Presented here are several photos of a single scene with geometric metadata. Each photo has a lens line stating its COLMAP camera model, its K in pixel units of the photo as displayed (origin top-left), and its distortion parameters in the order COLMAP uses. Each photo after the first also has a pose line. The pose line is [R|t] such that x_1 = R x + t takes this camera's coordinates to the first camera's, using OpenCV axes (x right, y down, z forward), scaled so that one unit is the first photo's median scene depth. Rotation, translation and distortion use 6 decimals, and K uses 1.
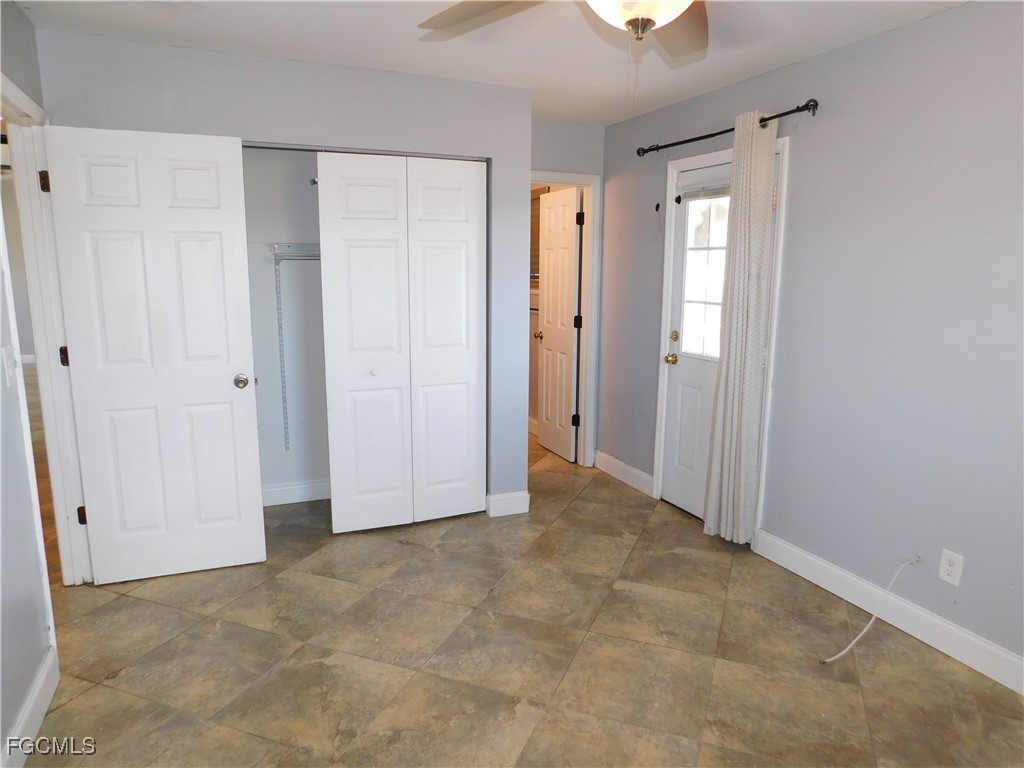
lens RADIAL K [[681.2, 0, 515.3], [0, 681.2, 388.6], [0, 0, 1]] dist [-0.067091, 0.051327]
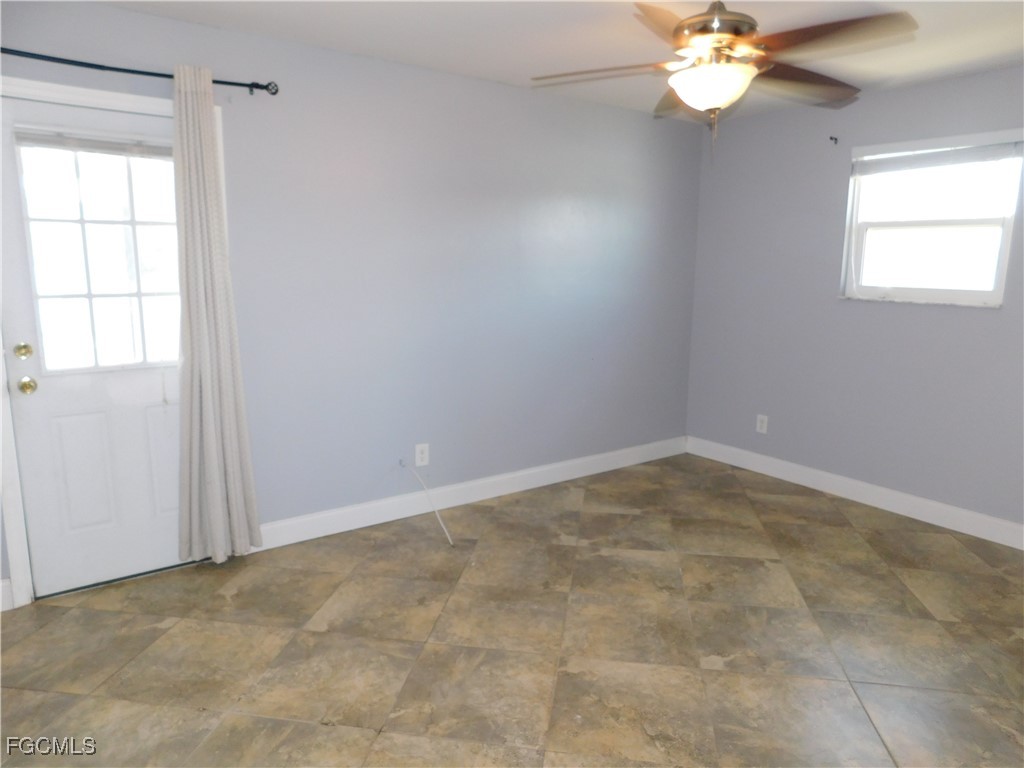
lens RADIAL K [[681.2, 0, 515.3], [0, 681.2, 388.6], [0, 0, 1]] dist [-0.067091, 0.051327]
pose [[-0.220777, -0.186910, 0.957247, -0.700115], [0.165163, 0.960126, 0.225565, -0.153400], [-0.961238, 0.207901, -0.181103, 0.929368]]
